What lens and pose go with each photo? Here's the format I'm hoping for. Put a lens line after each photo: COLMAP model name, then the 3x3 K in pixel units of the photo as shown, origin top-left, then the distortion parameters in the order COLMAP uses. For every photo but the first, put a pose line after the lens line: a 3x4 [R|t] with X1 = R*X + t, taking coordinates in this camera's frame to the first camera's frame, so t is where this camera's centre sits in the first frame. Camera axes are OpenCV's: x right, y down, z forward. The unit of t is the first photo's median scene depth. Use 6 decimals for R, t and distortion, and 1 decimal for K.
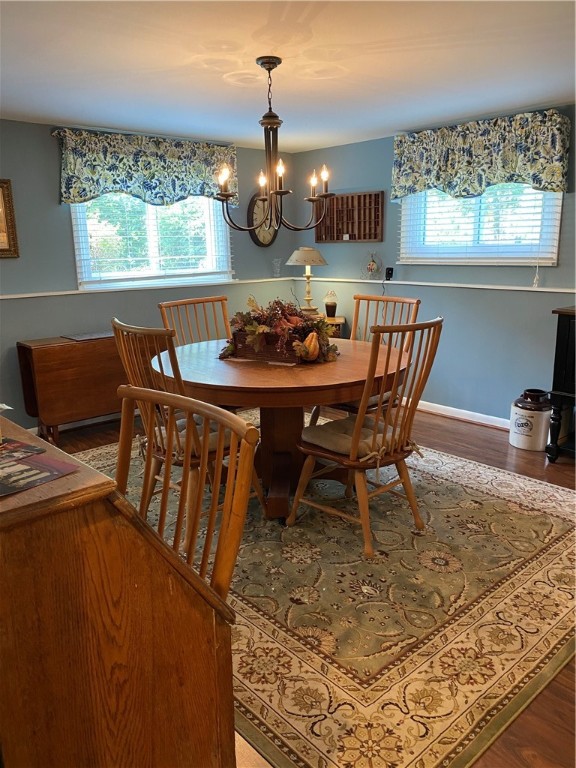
lens RADIAL K [[592.6, 0, 285.9], [0, 592.6, 383.5], [0, 0, 1]] dist [0.022270, -0.019167]
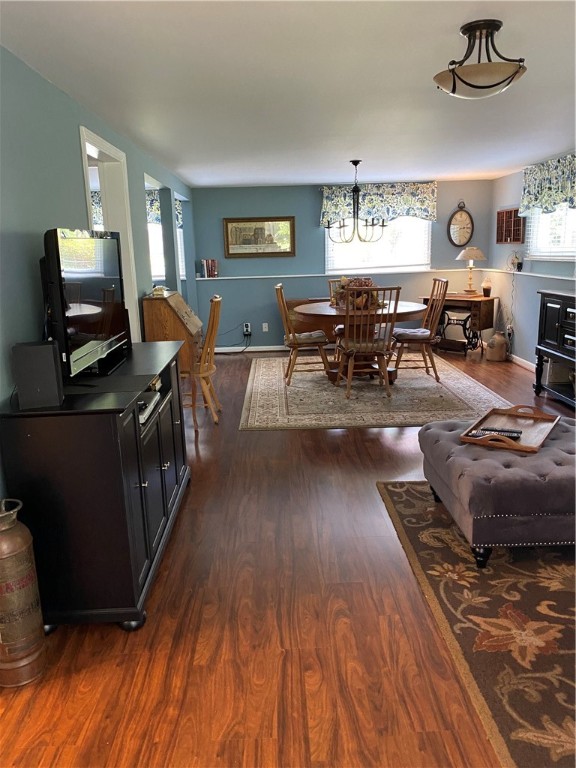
lens RADIAL K [[592.6, 0, 290.4], [0, 592.6, 383.9], [0, 0, 1]] dist [0.022270, -0.019167]
pose [[0.771578, 0.137031, -0.621200, 0.689380], [-0.124364, 0.990173, 0.063953, 0.067608], [0.623859, 0.027910, 0.781038, -0.436169]]
